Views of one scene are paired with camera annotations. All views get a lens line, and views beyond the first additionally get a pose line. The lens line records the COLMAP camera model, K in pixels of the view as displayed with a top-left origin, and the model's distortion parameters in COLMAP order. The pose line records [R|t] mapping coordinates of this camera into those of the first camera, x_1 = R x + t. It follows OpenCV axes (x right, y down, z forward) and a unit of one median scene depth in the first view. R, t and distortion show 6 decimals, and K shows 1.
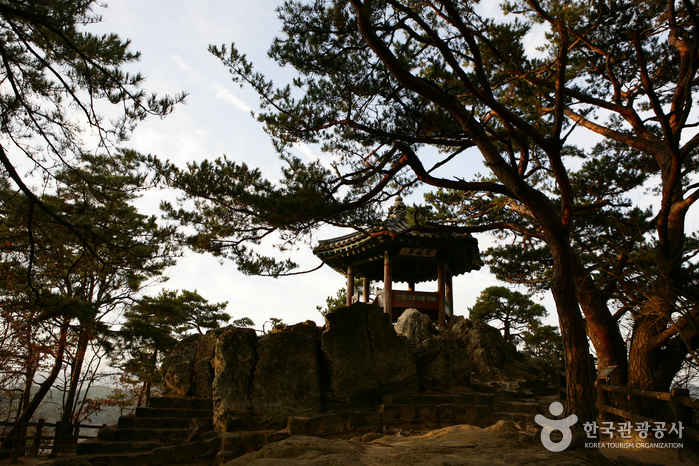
lens RADIAL K [[482.7, 0, 349.5], [0, 482.7, 233.0], [0, 0, 1]] dist [-0.056704, 0.007383]
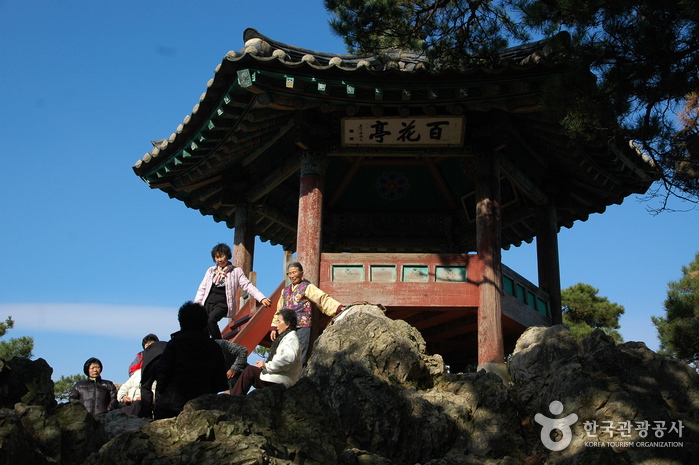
lens RADIAL K [[863.7, 0, 349.5], [0, 863.7, 232.5], [0, 0, 1]] dist [-0.028493, -0.013276]
pose [[0.976531, -0.081128, -0.199512, 0.164434], [0.080558, 0.996689, -0.010988, 0.083020], [0.199743, -0.005342, 0.979834, 0.338891]]
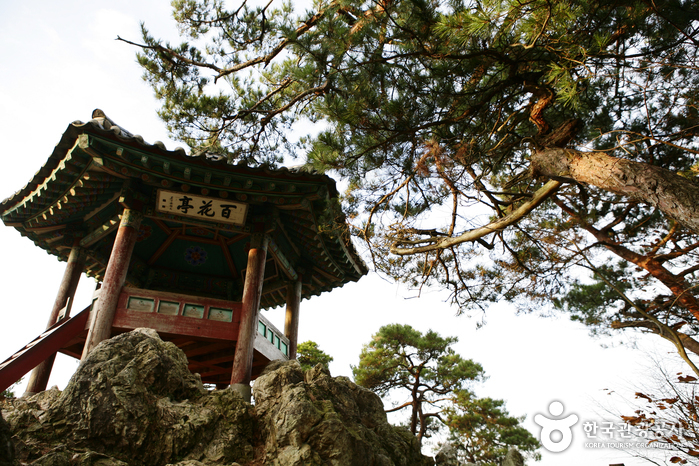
lens RADIAL K [[482.7, 0, 349.5], [0, 482.7, 233.0], [0, 0, 1]] dist [-0.056704, 0.007383]
pose [[0.990199, 0.057704, 0.127183, 0.168140], [-0.036269, 0.985657, -0.164818, 0.098594], [-0.134869, 0.158590, 0.978090, 0.429346]]
